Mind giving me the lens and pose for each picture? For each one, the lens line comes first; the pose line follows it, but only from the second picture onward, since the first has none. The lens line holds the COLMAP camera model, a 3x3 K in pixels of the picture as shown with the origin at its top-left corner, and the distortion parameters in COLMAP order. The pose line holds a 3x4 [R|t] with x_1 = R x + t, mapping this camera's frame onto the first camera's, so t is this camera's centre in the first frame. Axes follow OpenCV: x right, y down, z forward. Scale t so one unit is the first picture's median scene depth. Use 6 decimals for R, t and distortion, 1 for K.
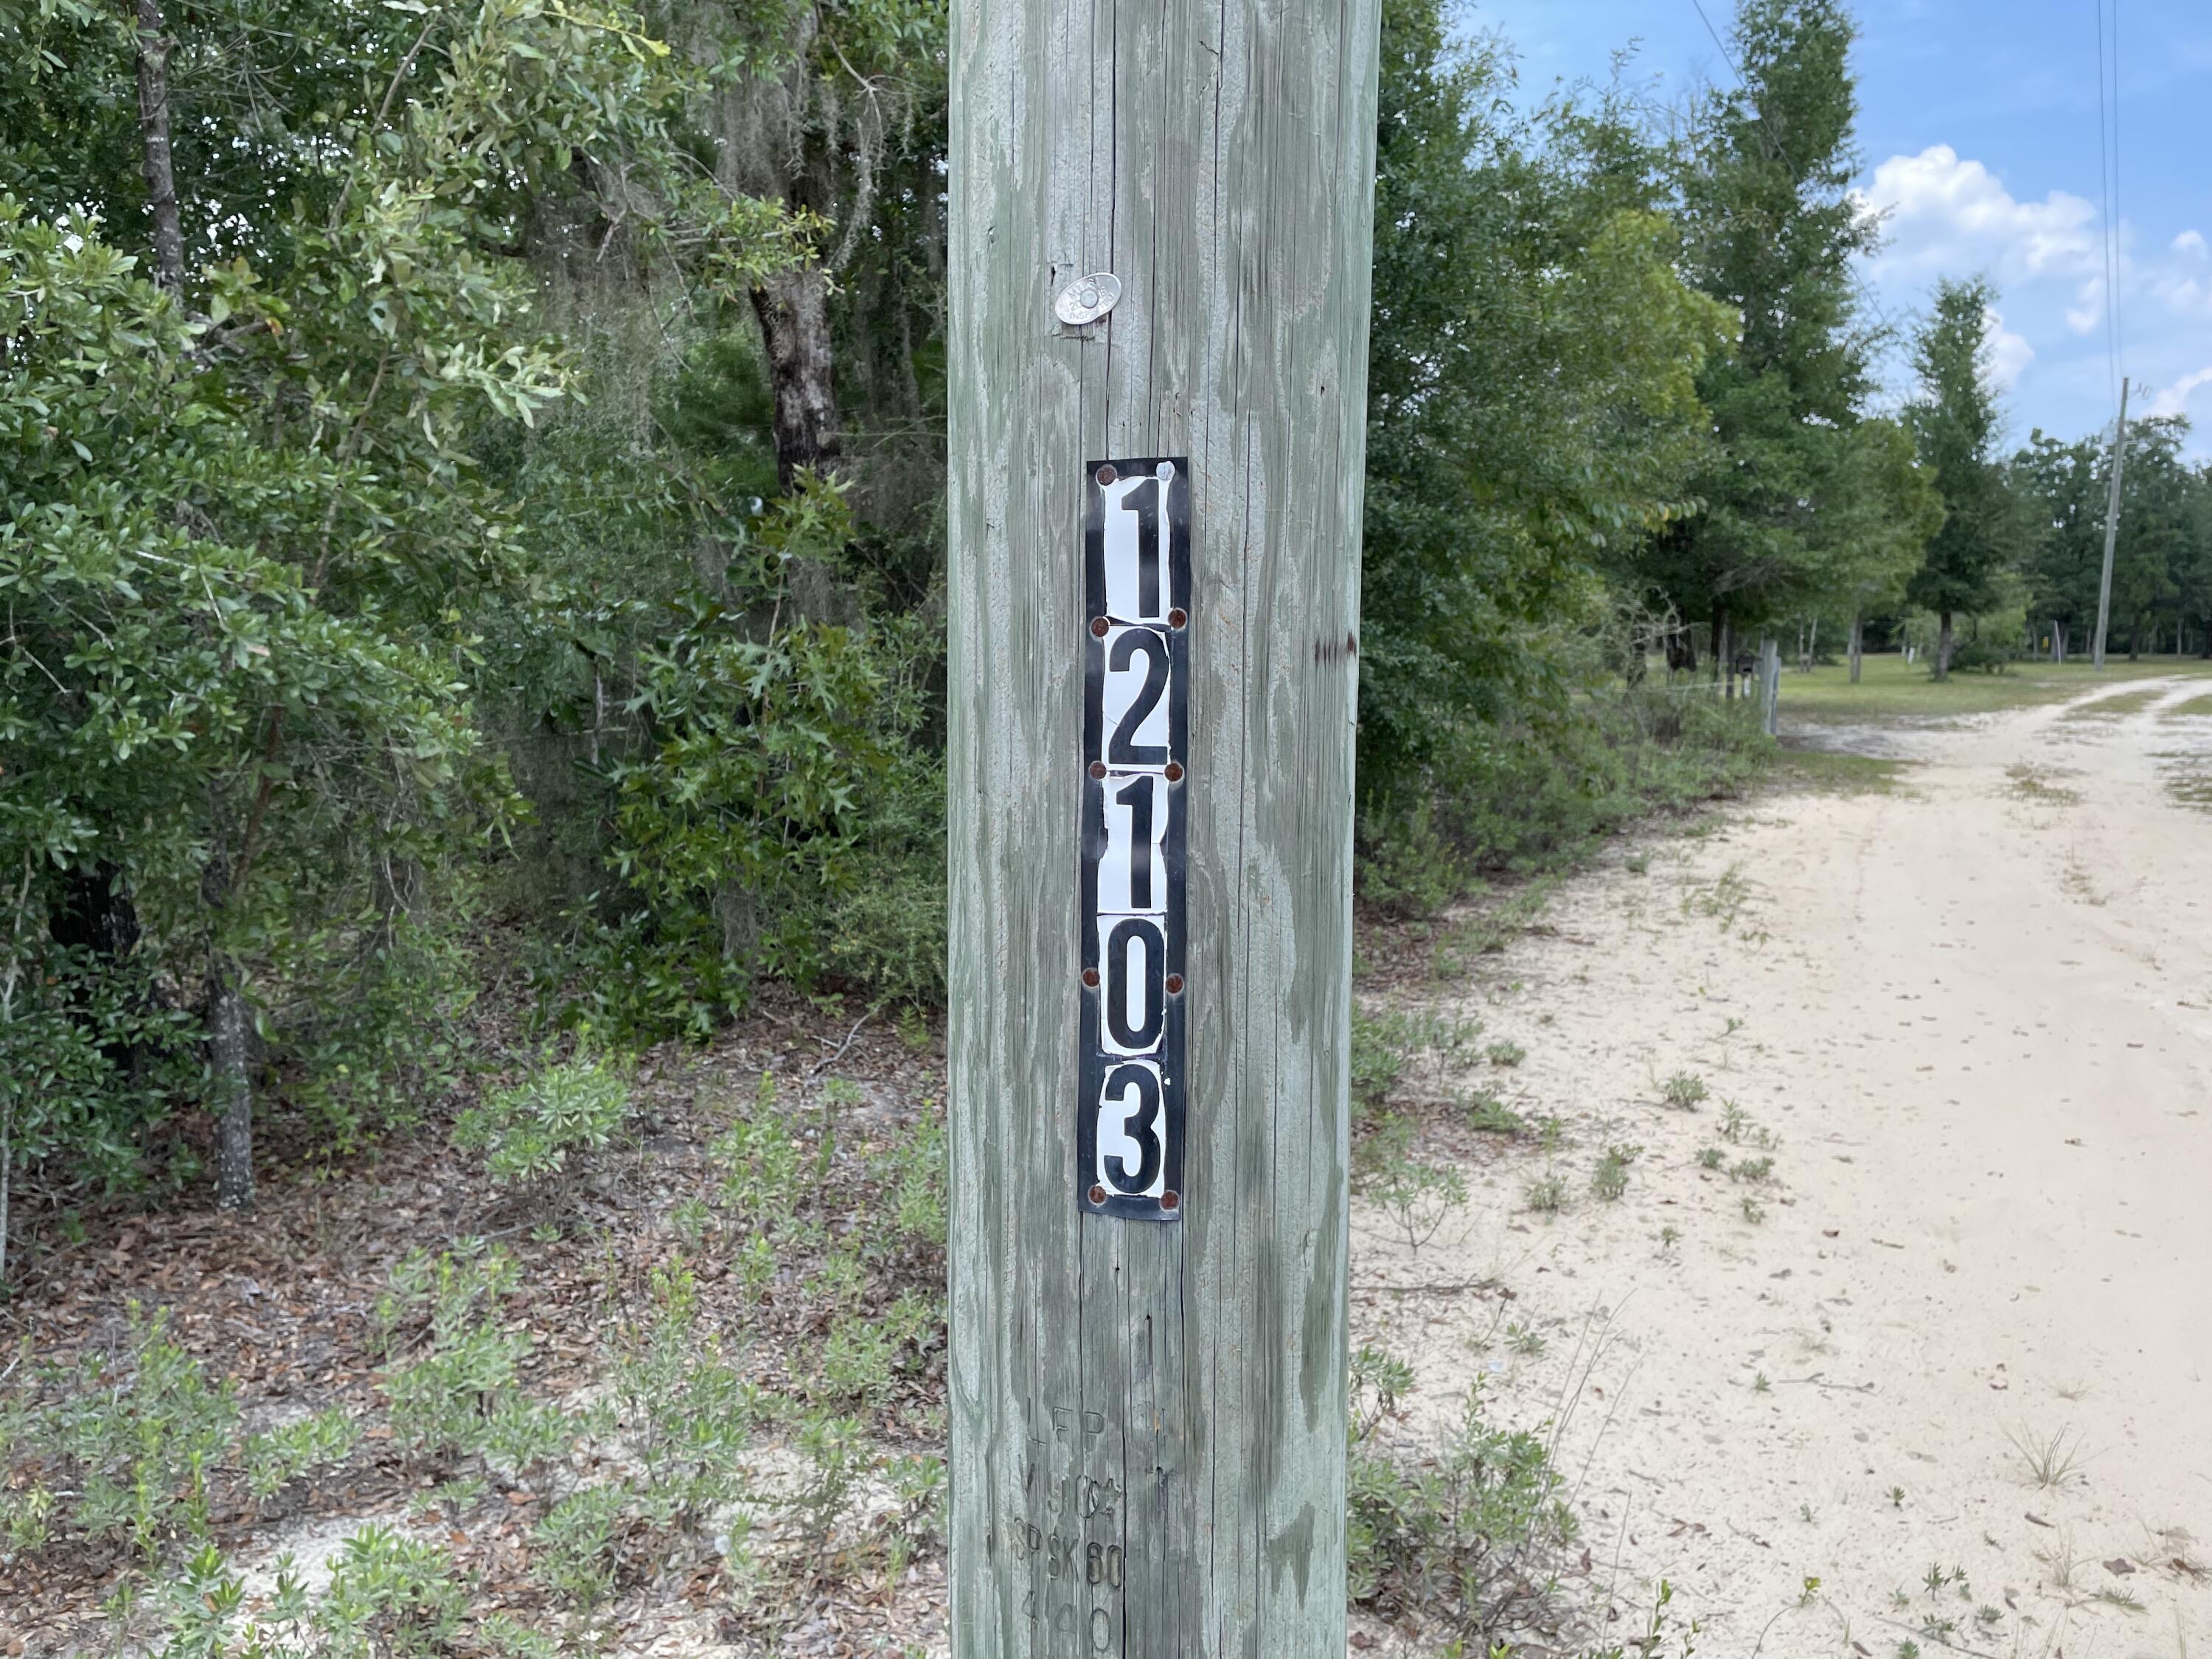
lens RADIAL K [[1607.6, 0, 1113.4], [0, 1607.6, 822.6], [0, 0, 1]] dist [0.060669, -0.092088]
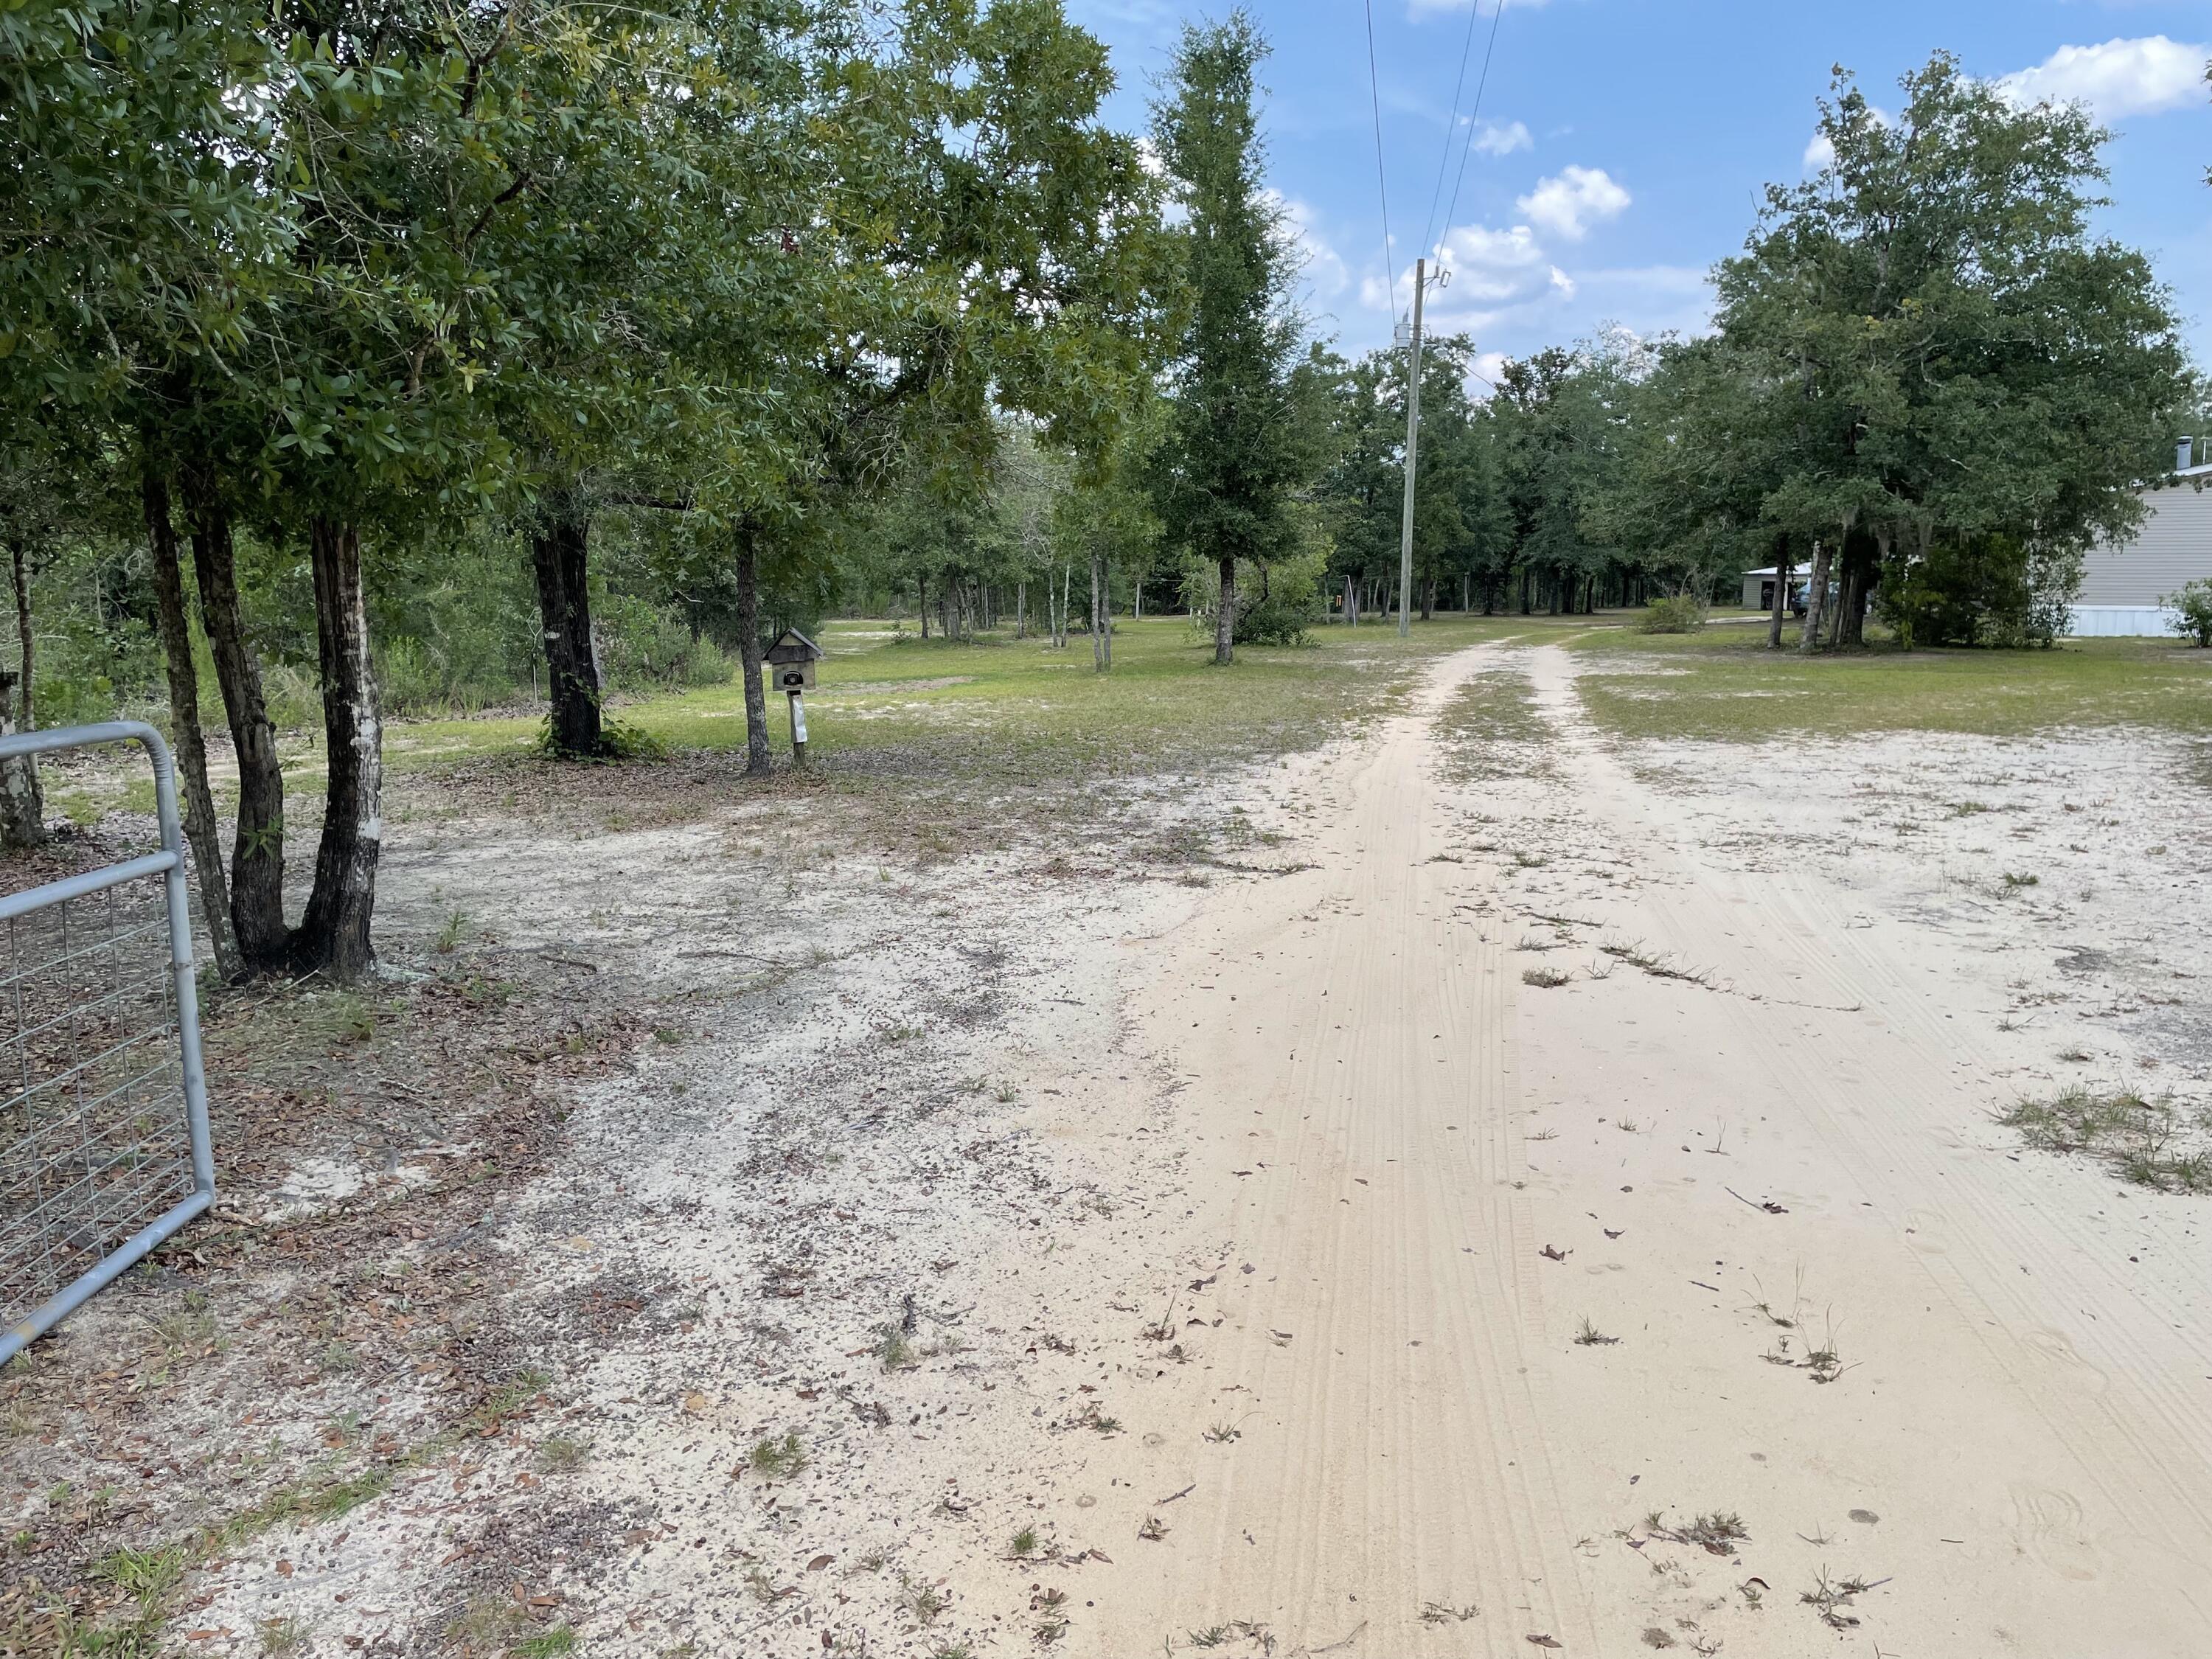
lens RADIAL K [[1607.6, 0, 1113.4], [0, 1607.6, 822.6], [0, 0, 1]] dist [0.060669, -0.092088]
pose [[0.923683, -0.067618, 0.377144, 0.166611], [0.059827, 0.997684, 0.032351, -0.035117], [-0.378458, -0.007319, 0.925590, 0.315728]]
